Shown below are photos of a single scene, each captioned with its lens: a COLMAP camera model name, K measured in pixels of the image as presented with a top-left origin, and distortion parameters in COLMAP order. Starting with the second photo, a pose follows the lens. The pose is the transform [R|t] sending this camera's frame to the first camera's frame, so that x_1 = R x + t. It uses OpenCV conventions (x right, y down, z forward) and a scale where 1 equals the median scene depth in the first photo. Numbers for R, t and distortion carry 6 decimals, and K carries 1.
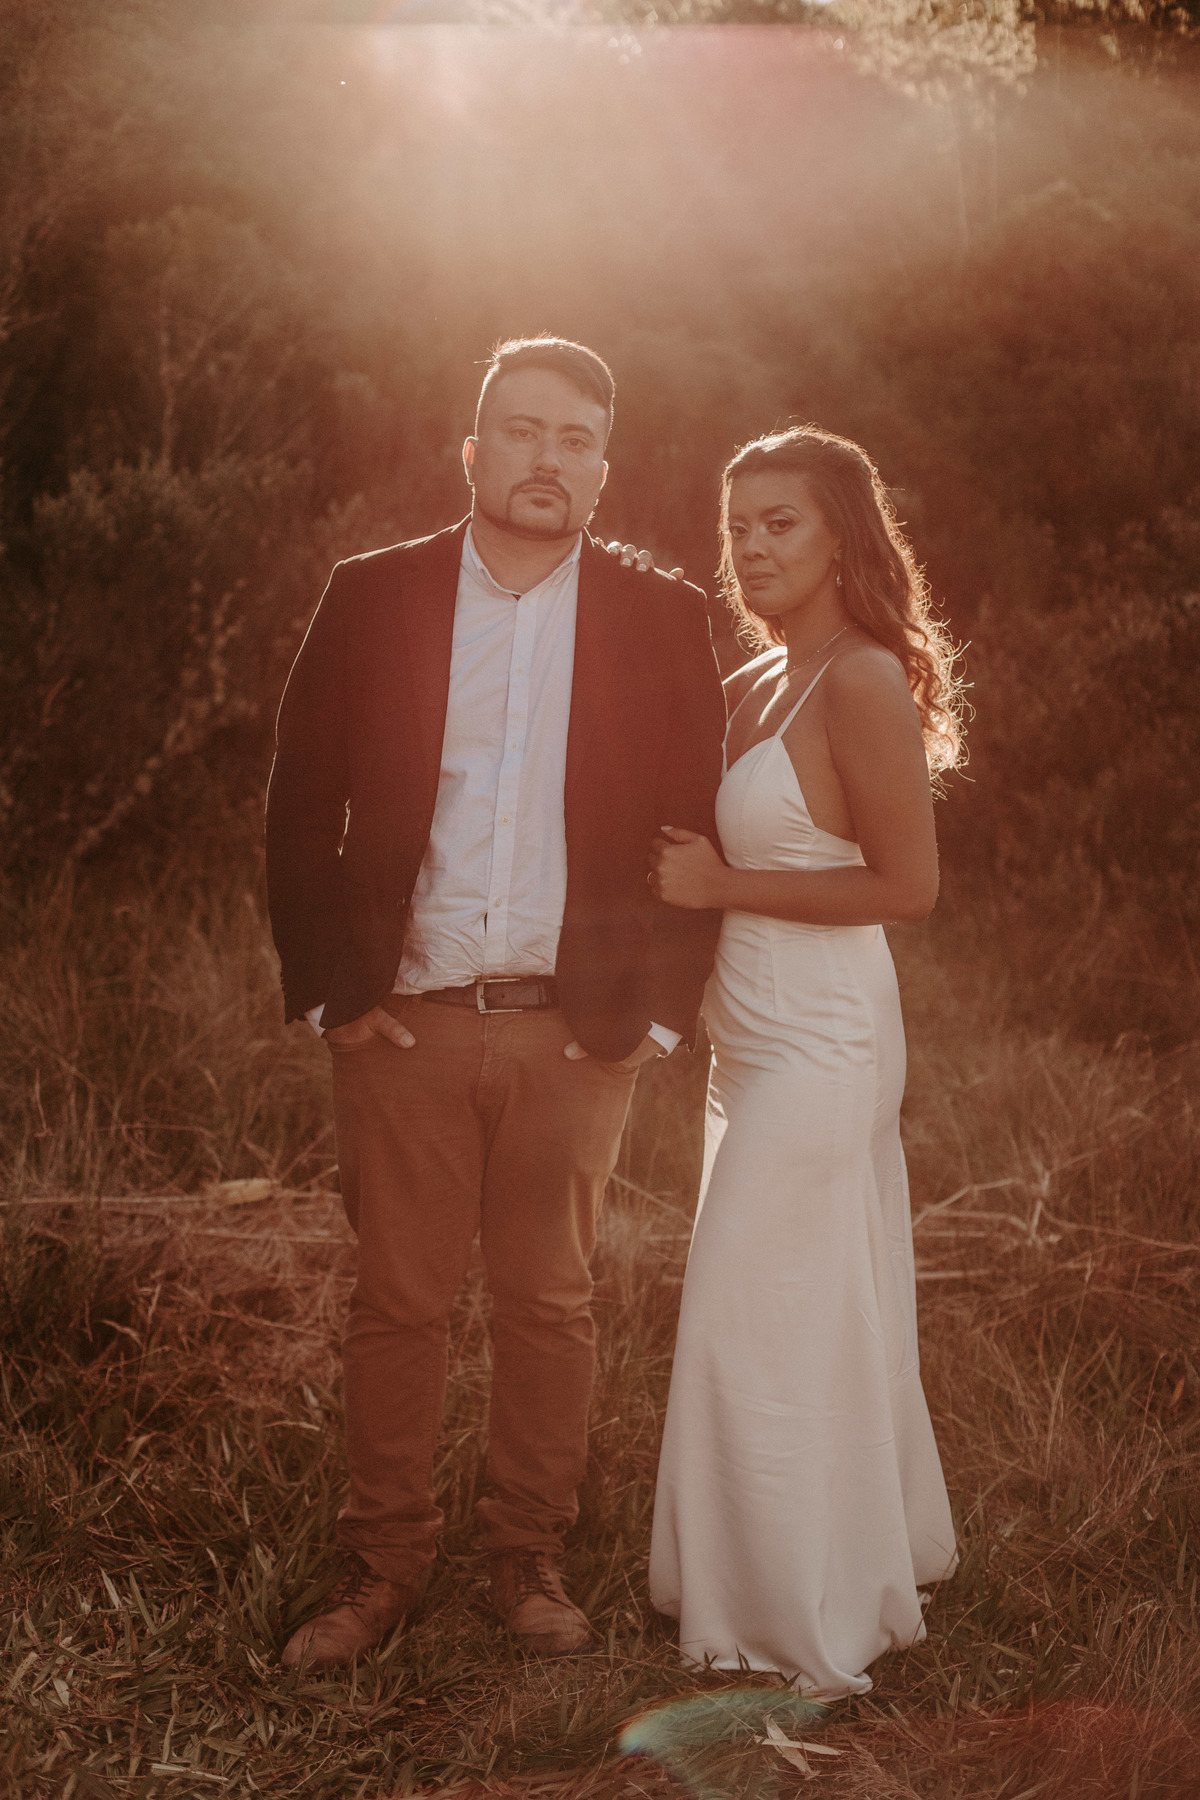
lens RADIAL K [[2697.0, 0, 600.0], [0, 2697.0, 900.0], [0, 0, 1]] dist [-0.167238, 0.071196]
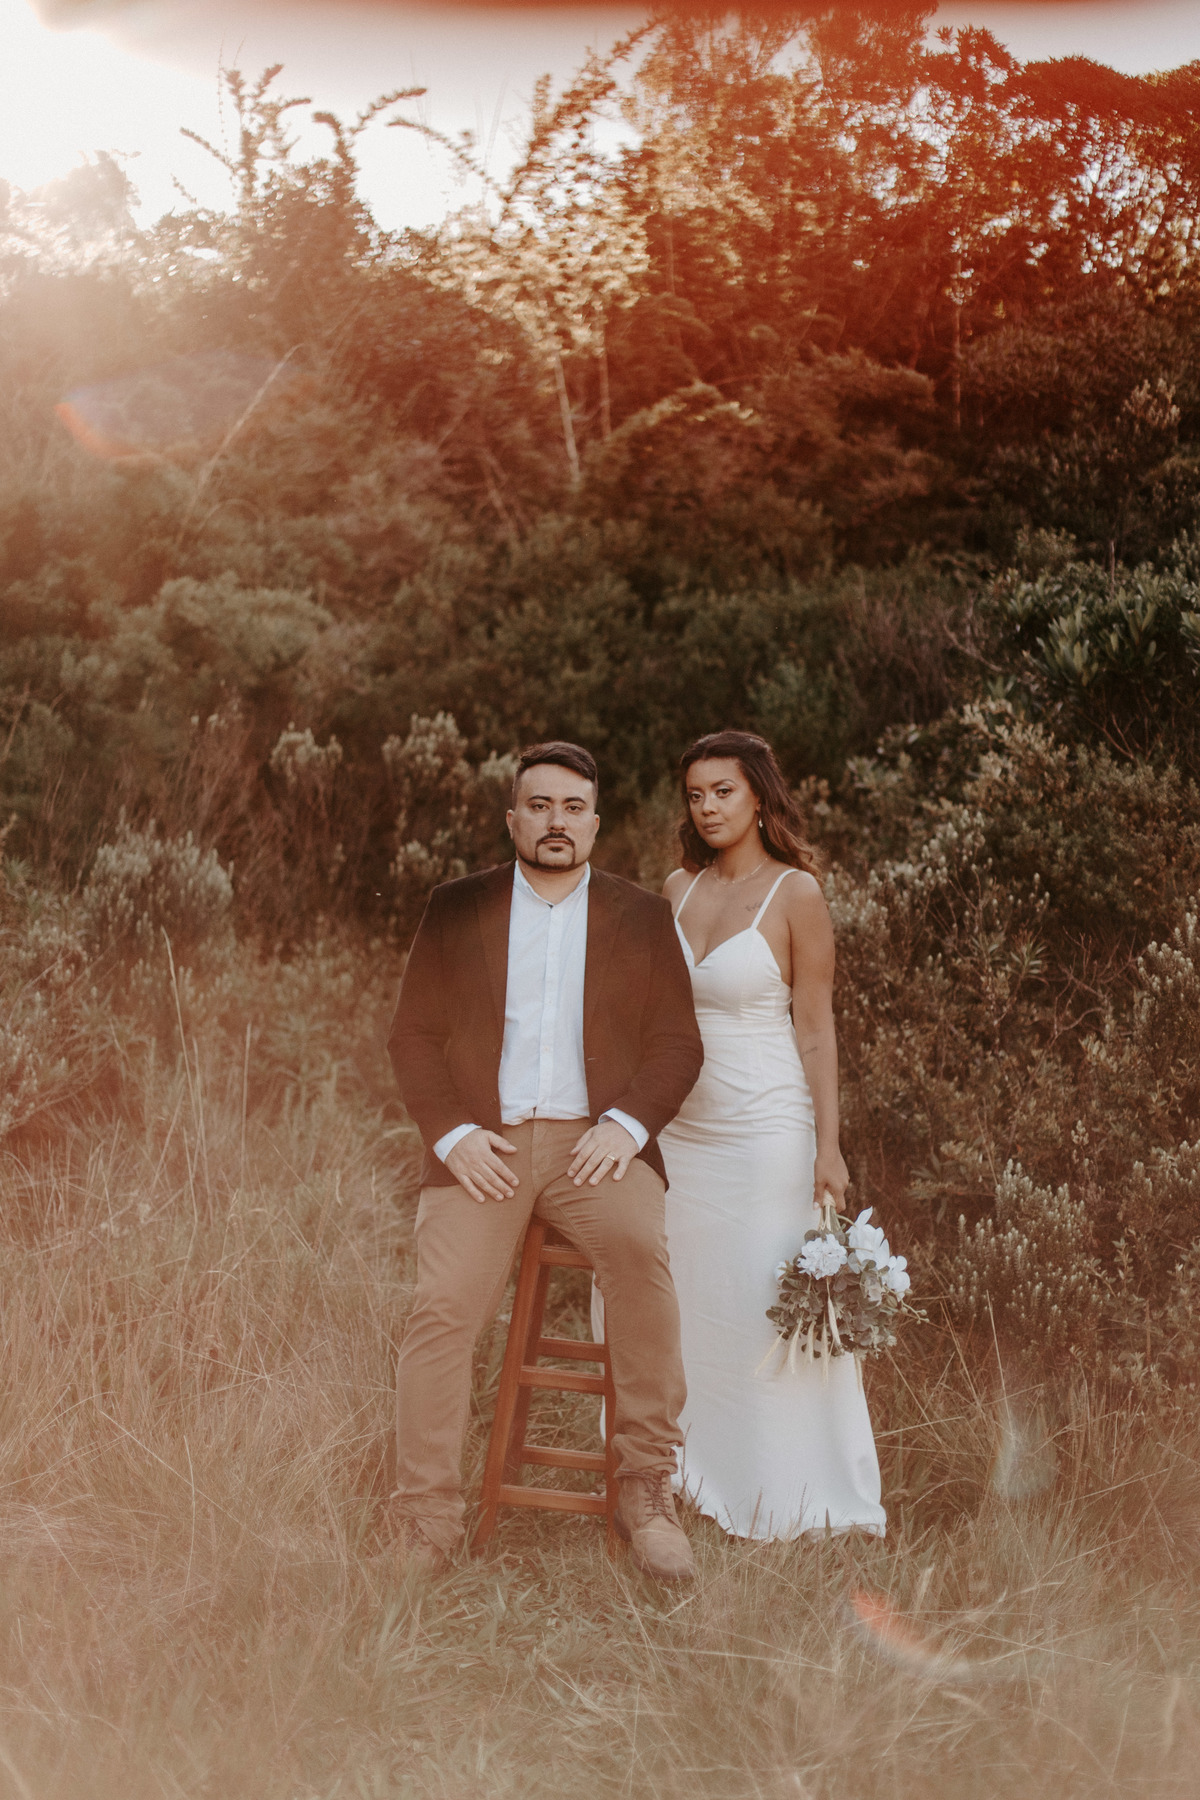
lens RADIAL K [[2807.4, 0, 600.0], [0, 2807.4, 900.0], [0, 0, 1]] dist [0.006249, 0.019720]
pose [[0.989500, -0.058242, 0.132280, 0.053146], [0.073556, 0.990753, -0.114006, -0.033568], [-0.124417, 0.122539, 0.984634, 0.394160]]
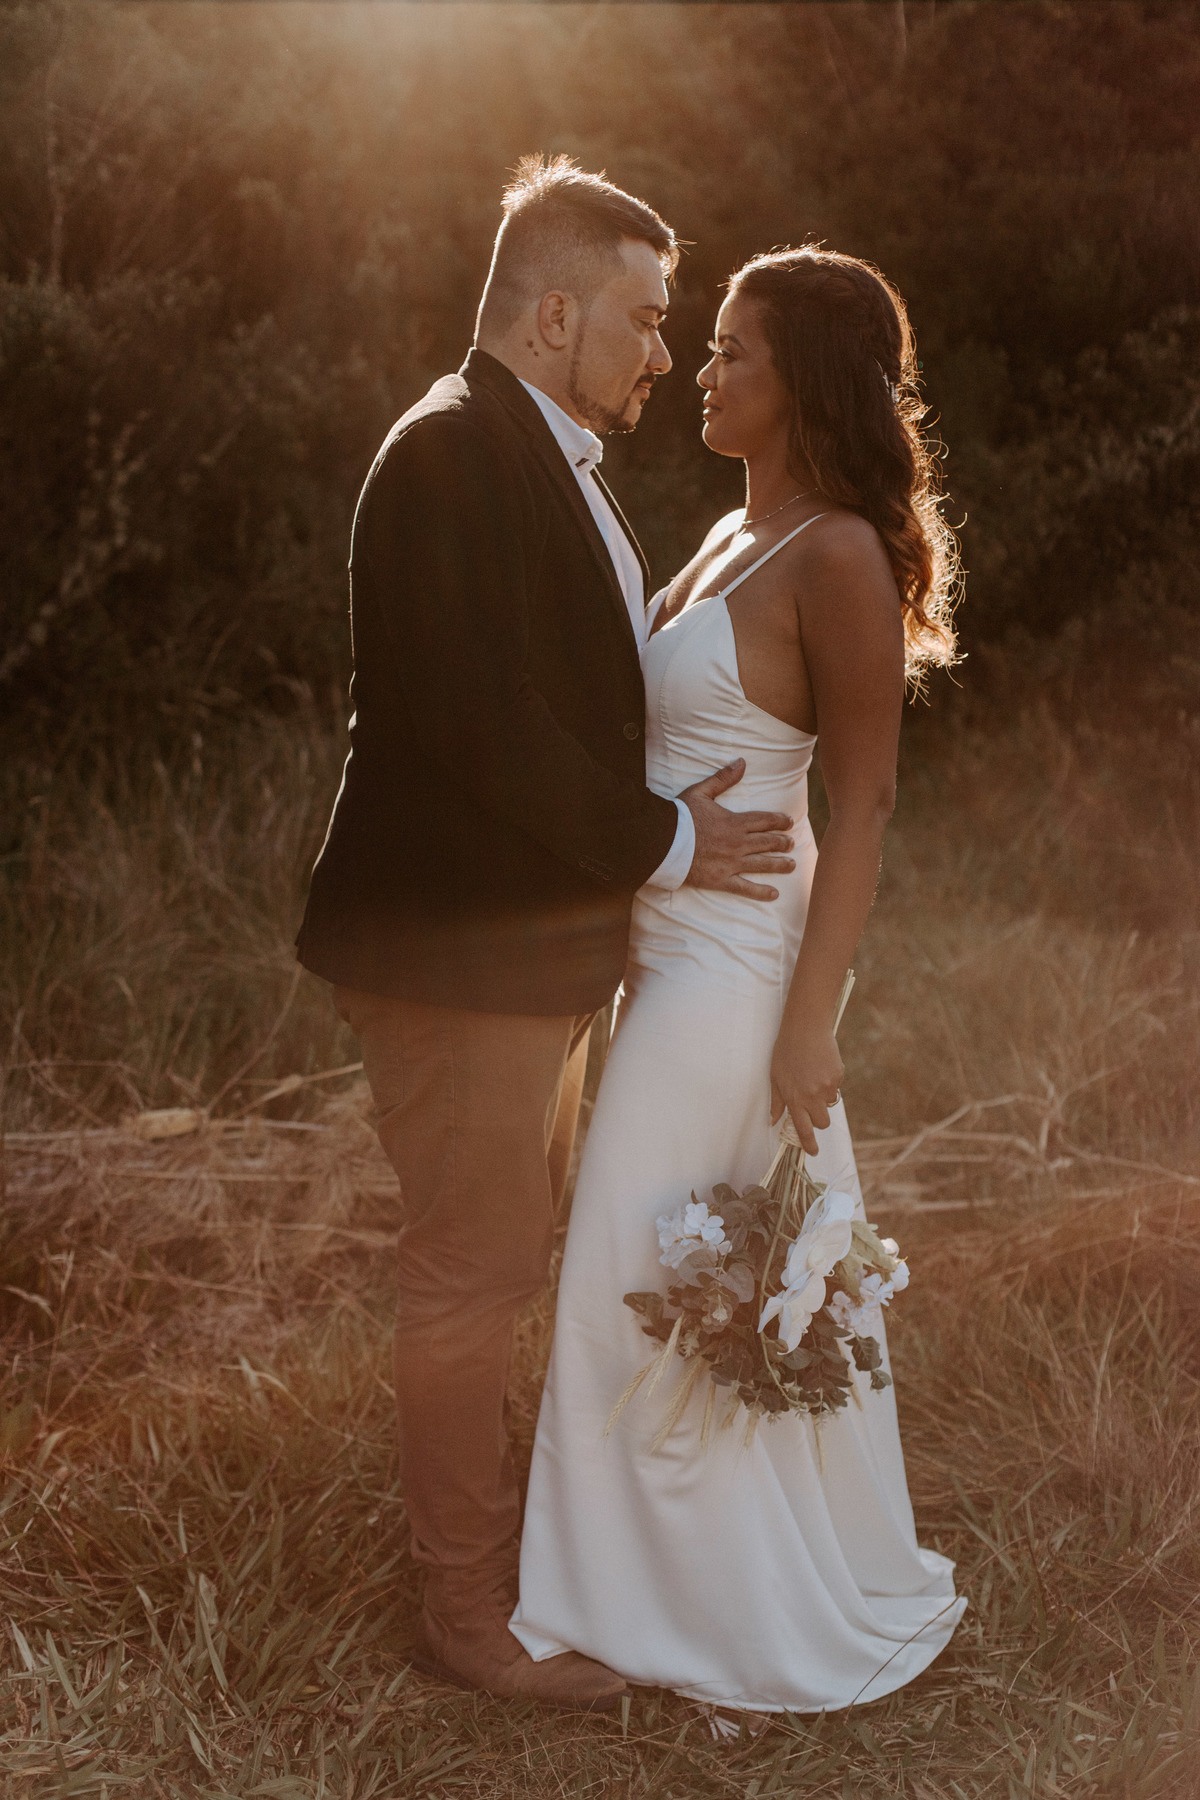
lens RADIAL K [[2696.5, 0, 600.0], [0, 2696.5, 900.0], [0, 0, 1]] dist [-0.027906, -0.019717]
pose [[0.999180, -0.000454, 0.040483, -0.023040], [-0.002244, 0.997778, 0.066583, -0.021331], [-0.040423, -0.066619, 0.996959, 0.102268]]
